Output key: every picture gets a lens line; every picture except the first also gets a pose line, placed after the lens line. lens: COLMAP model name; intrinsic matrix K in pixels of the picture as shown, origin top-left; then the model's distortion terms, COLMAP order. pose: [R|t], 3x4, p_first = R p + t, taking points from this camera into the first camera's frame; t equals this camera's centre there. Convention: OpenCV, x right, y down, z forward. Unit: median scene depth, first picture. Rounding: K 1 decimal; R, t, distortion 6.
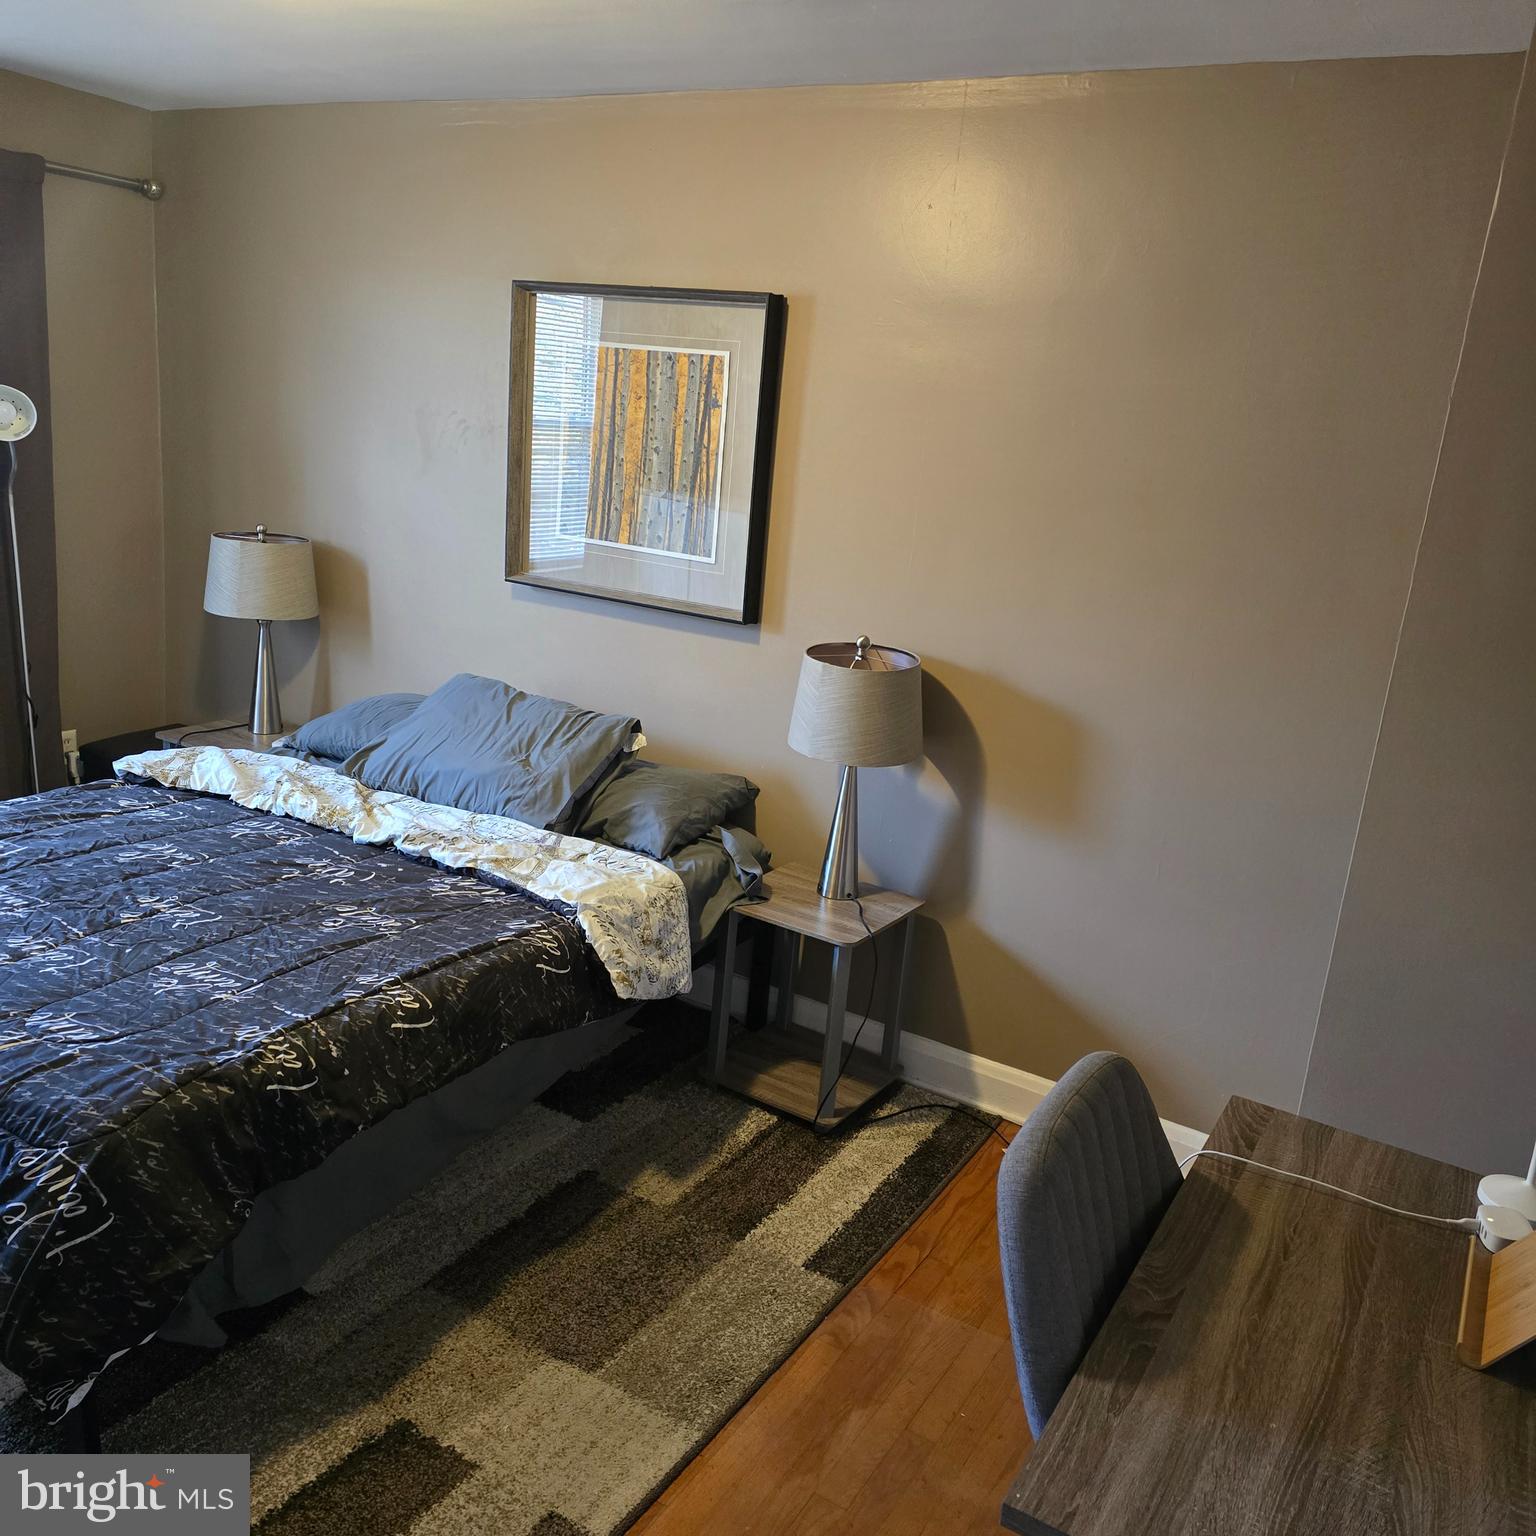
lens RADIAL K [[1363.8, 0, 759.5], [0, 1363.8, 758.9], [0, 0, 1]] dist [0.087138, -0.094992]
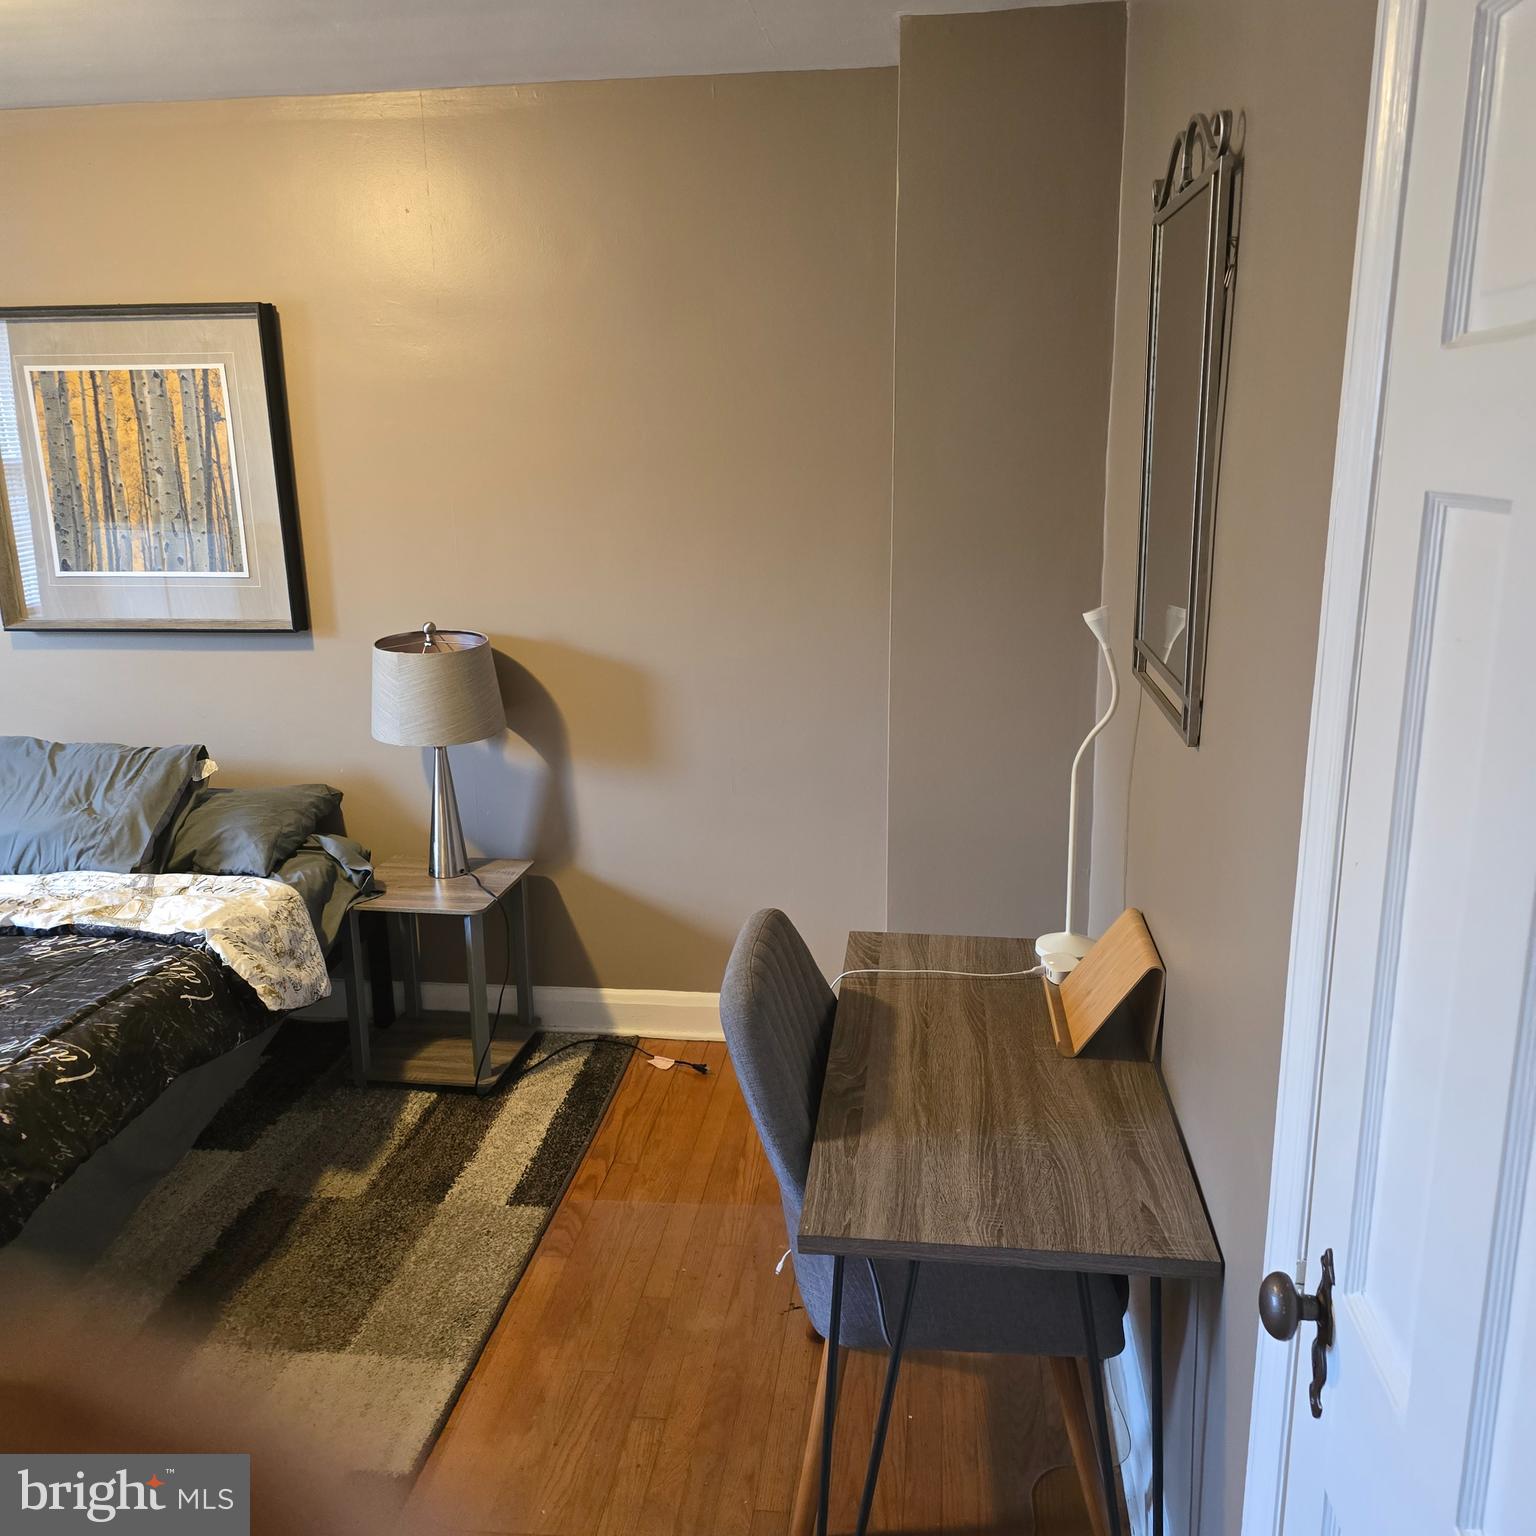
lens RADIAL K [[1363.8, 0, 768.1], [0, 1363.8, 767.7], [0, 0, 1]] dist [0.087138, -0.094992]
pose [[0.911767, -0.194623, 0.361668, -0.094572], [0.191730, 0.980450, 0.044252, 0.023644], [-0.363210, 0.028995, 0.931256, -0.075032]]
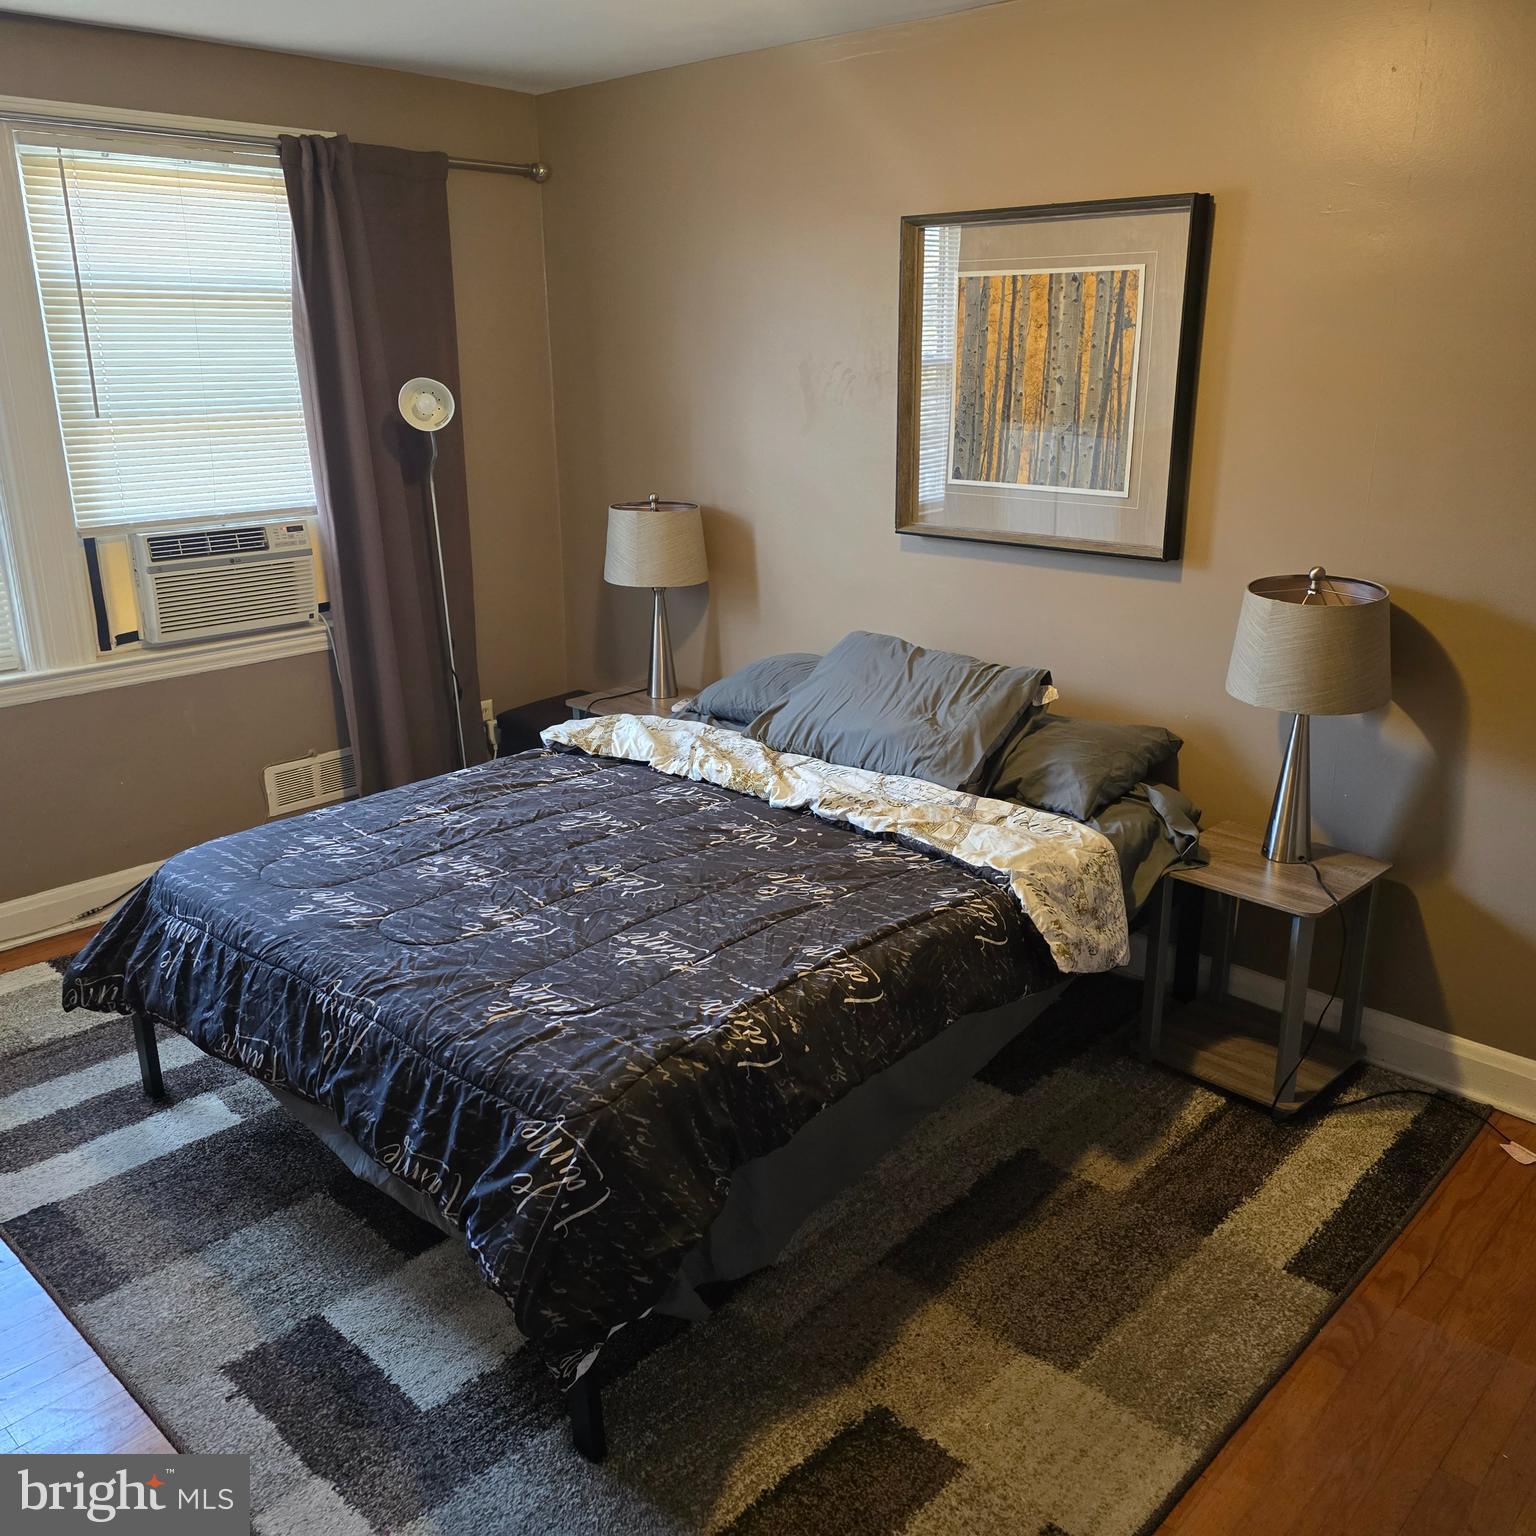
lens RADIAL K [[1363.8, 0, 756.5], [0, 1363.8, 749.5], [0, 0, 1]] dist [0.087138, -0.094992]
pose [[0.971315, -0.025214, -0.236455, -0.073587], [0.033497, 0.998955, 0.031079, -0.012887], [0.235424, -0.038108, 0.971145, 0.039046]]
